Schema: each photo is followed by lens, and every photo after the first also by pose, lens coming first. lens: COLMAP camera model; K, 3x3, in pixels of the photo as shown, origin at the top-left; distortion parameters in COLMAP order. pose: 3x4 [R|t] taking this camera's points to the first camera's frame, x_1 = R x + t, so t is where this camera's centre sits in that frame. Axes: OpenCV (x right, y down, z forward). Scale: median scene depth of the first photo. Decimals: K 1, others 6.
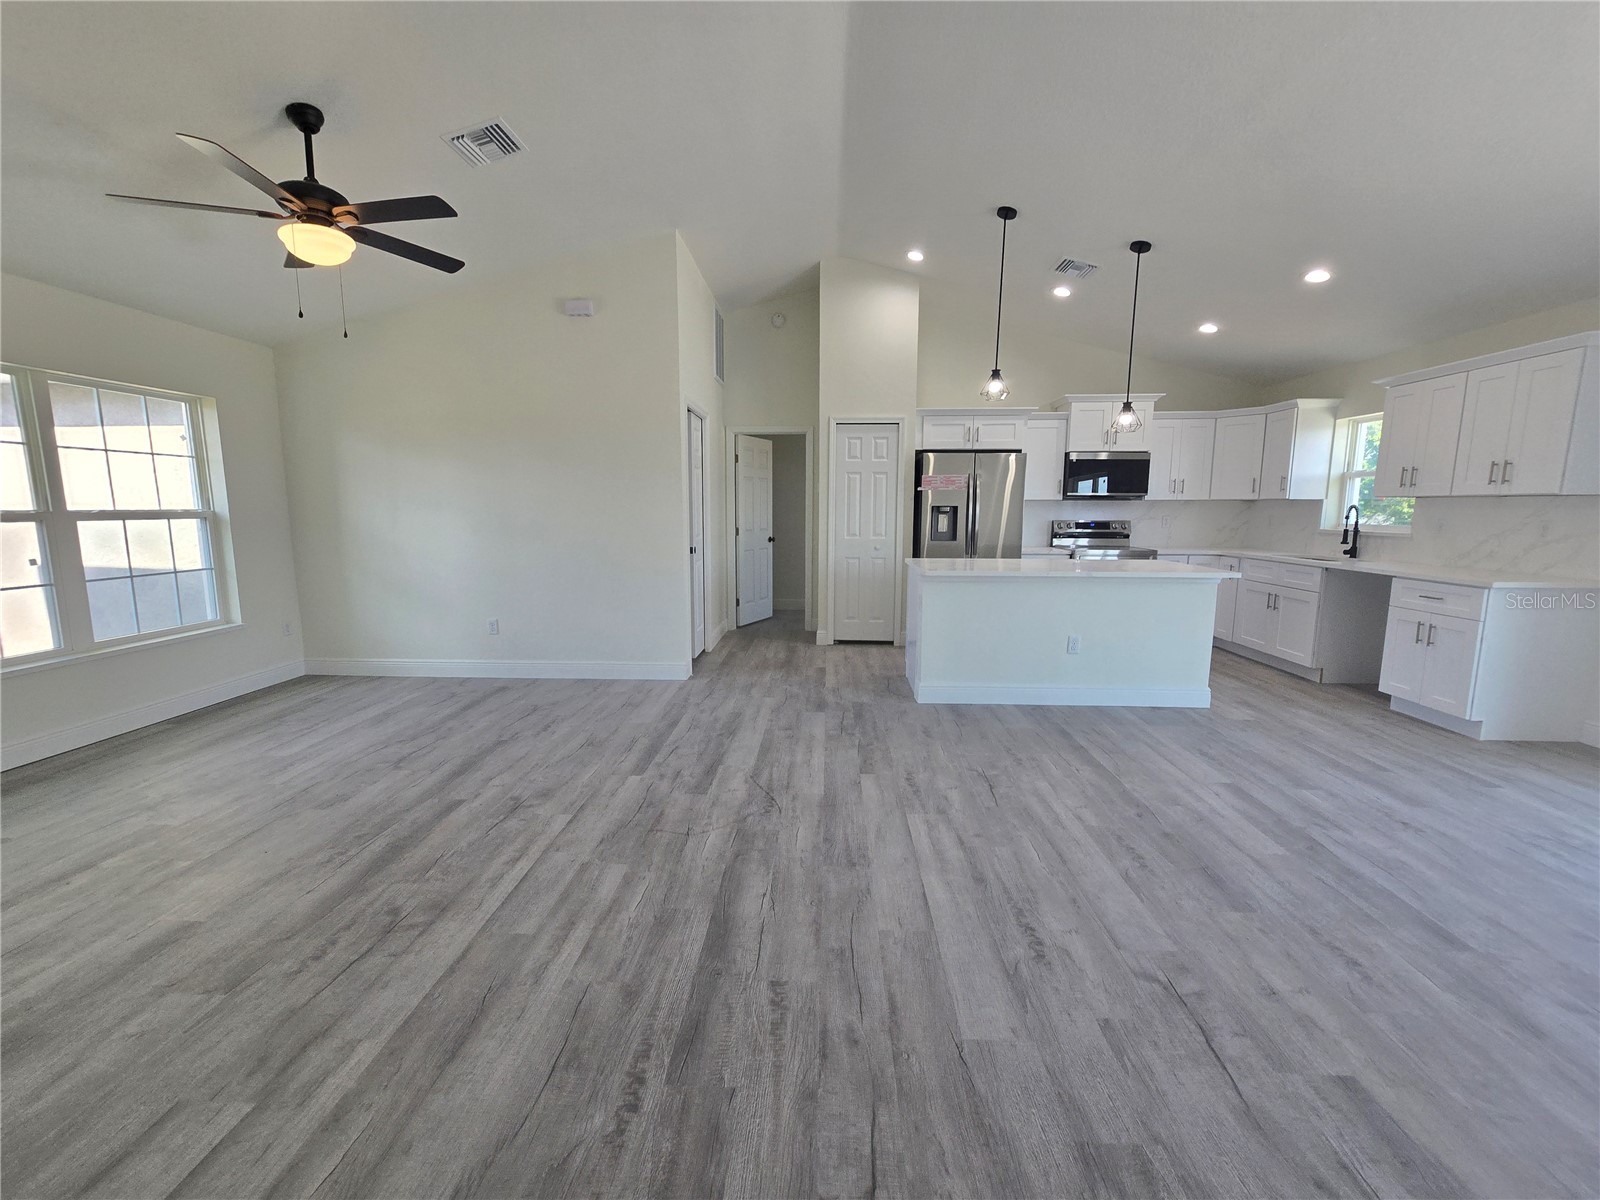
lens RADIAL K [[657.1, 0, 792.4], [0, 657.1, 607.0], [0, 0, 1]] dist [-0.005456, 0.000134]
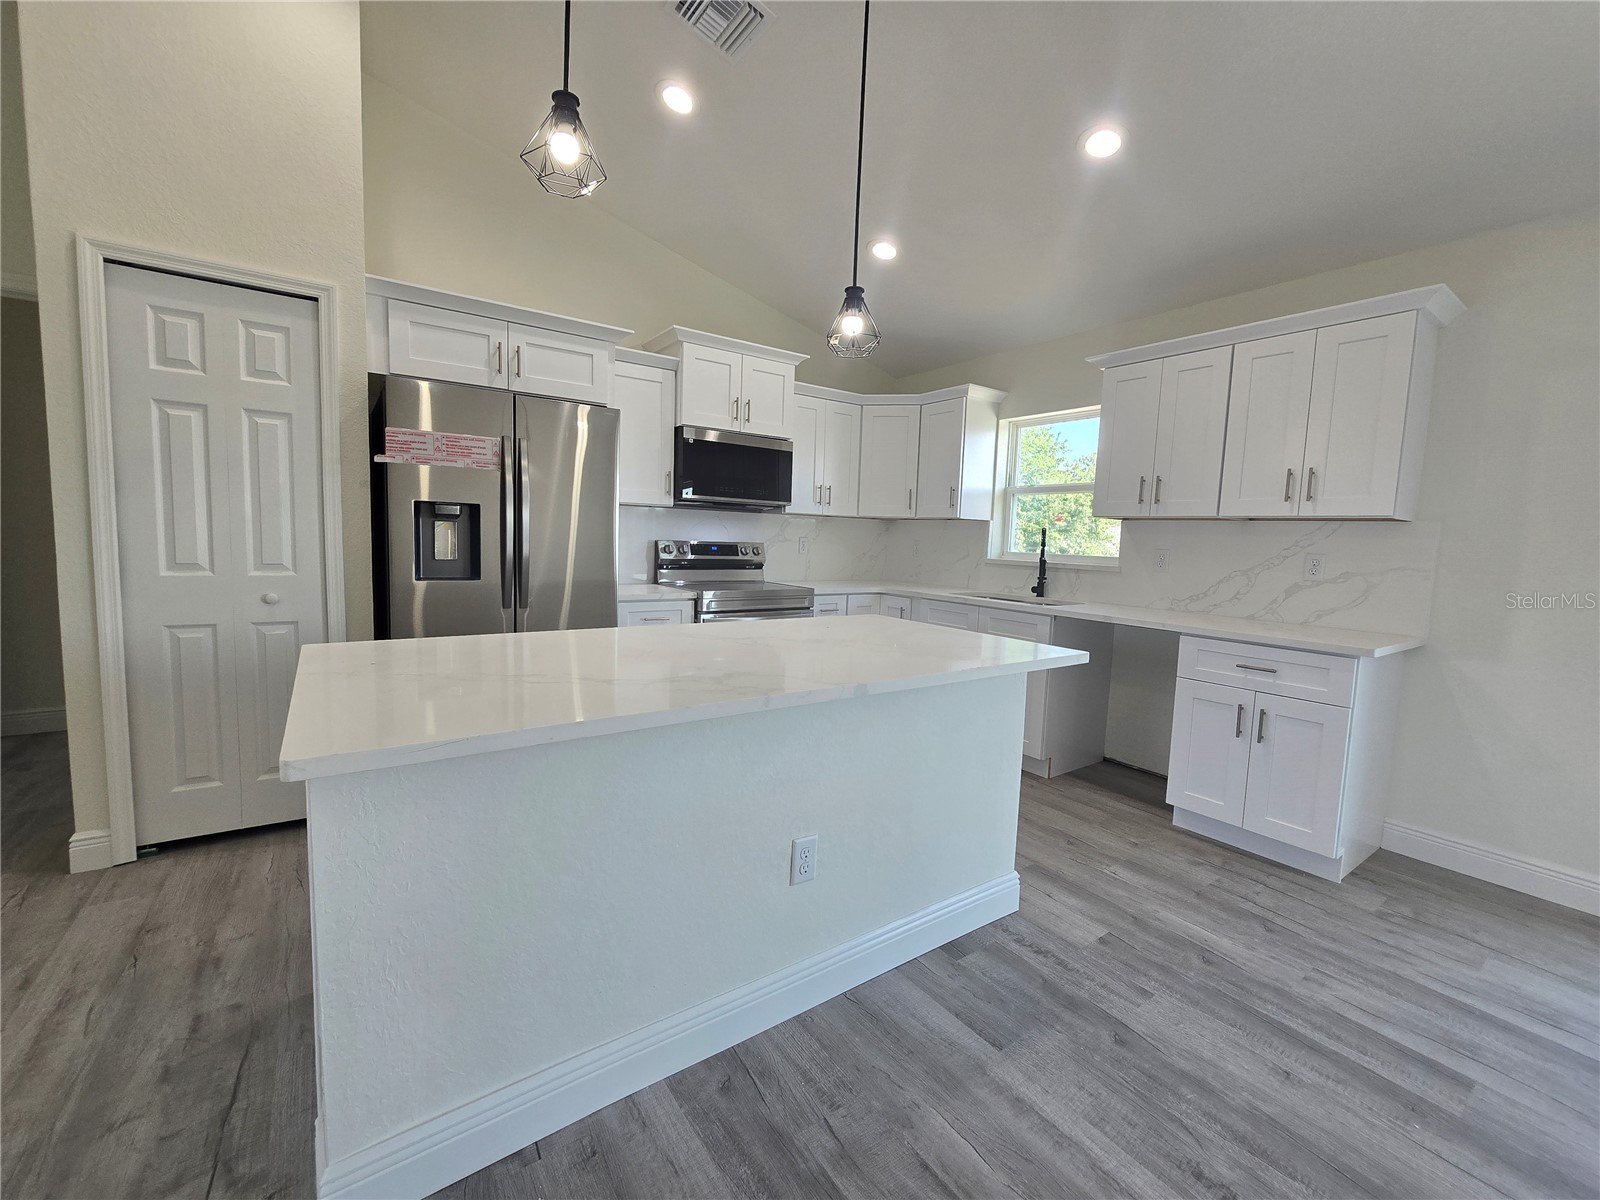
lens RADIAL K [[657.1, 0, 799.7], [0, 657.1, 593.9], [0, 0, 1]] dist [-0.005456, 0.000134]
pose [[0.783986, -0.028257, 0.620135, 0.232783], [0.059509, 0.997784, -0.029767, -0.105845], [-0.617919, 0.060241, 0.783930, 0.836227]]
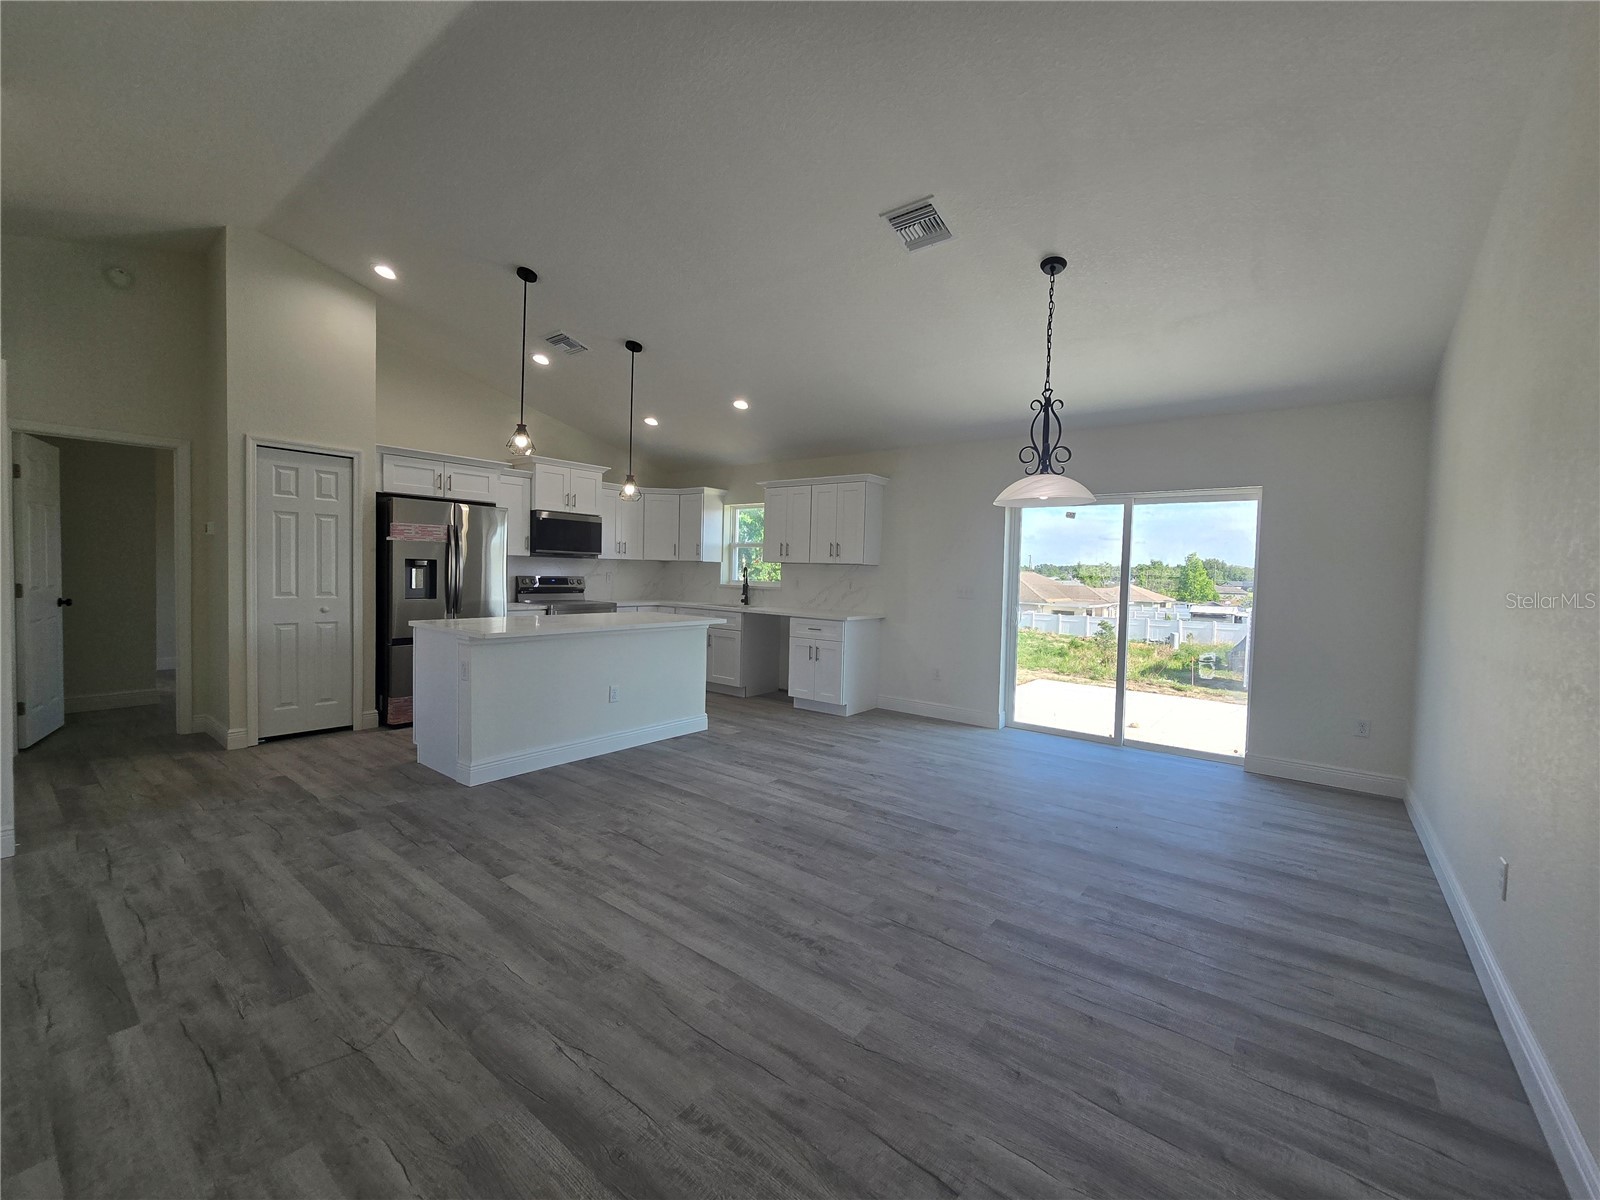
lens RADIAL K [[657.1, 0, 800.5], [0, 657.1, 596.6], [0, 0, 1]] dist [-0.005456, 0.000134]
pose [[0.571341, -0.018759, 0.820498, -0.324884], [0.097377, 0.994226, -0.045076, -0.026026], [-0.814915, 0.105651, 0.569869, 0.159942]]
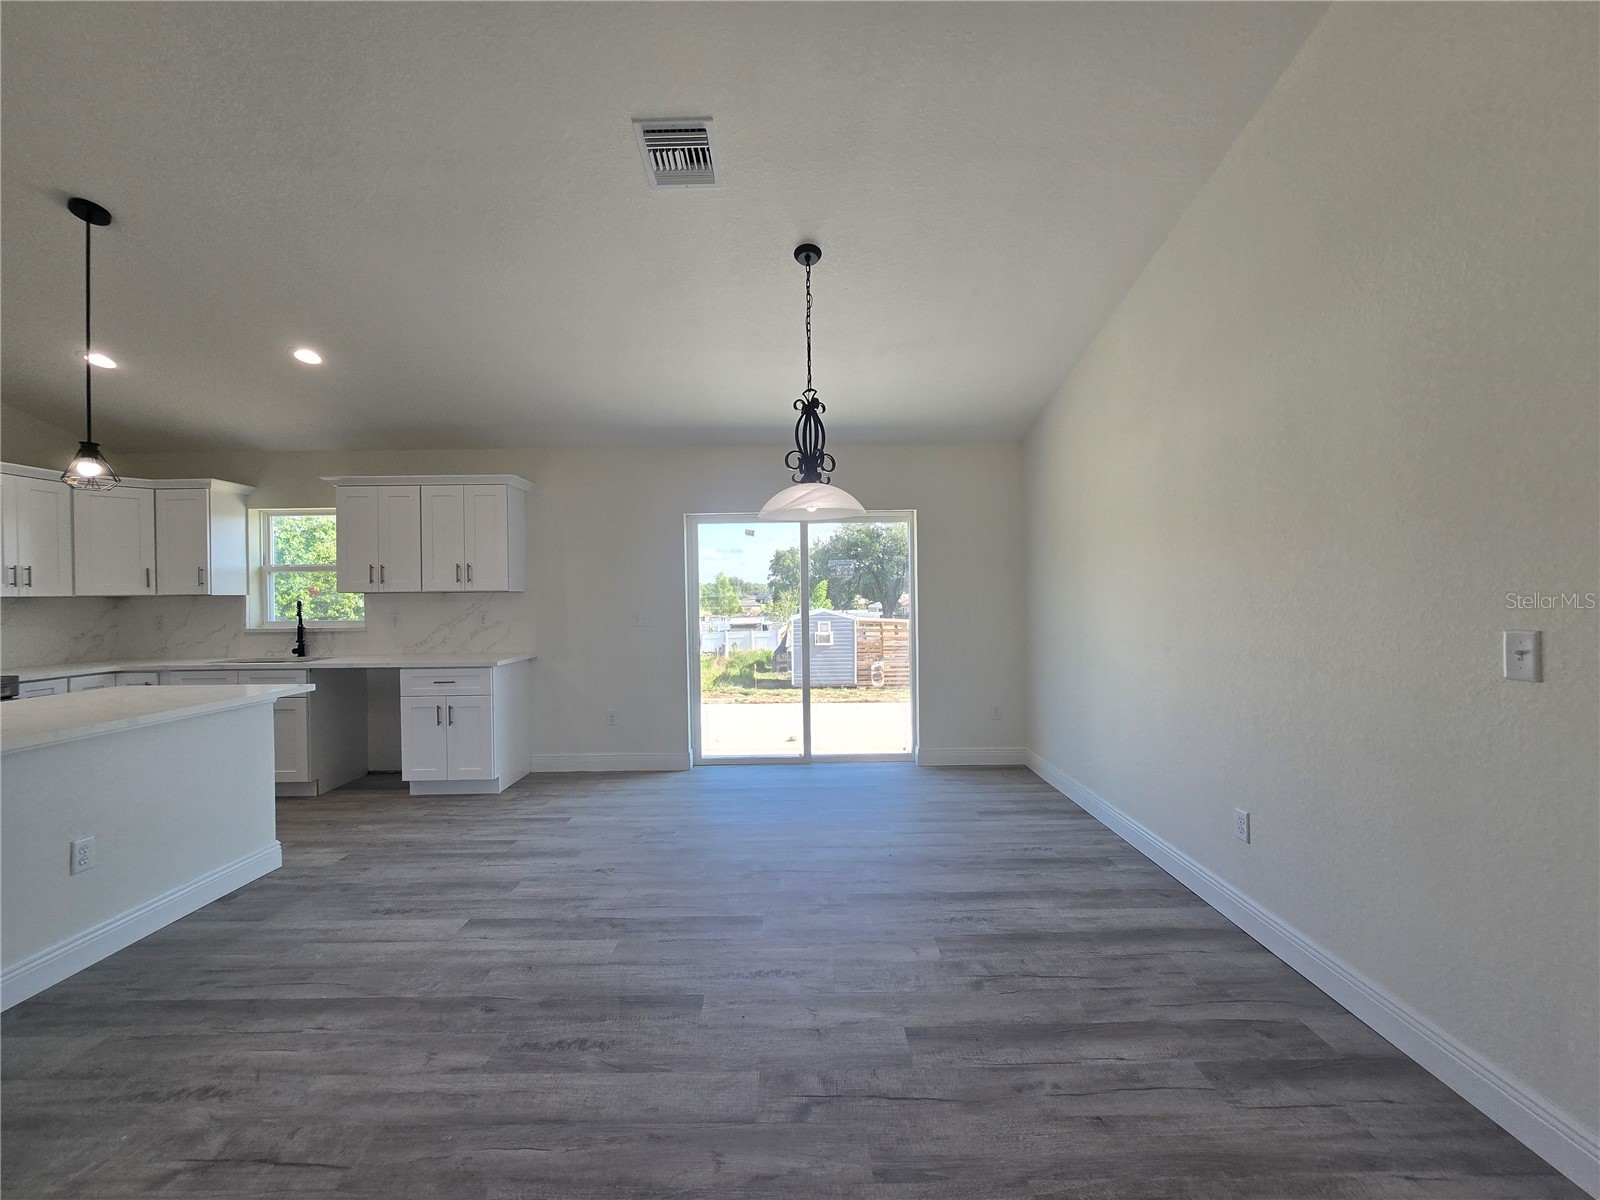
lens RADIAL K [[657.1, 0, 802.7], [0, 657.1, 597.3], [0, 0, 1]] dist [-0.005456, 0.000134]
pose [[-0.061101, -0.003467, 0.998126, -0.188579], [0.162798, 0.986569, 0.013393, -0.079195], [-0.984766, 0.163311, -0.059716, 0.485691]]
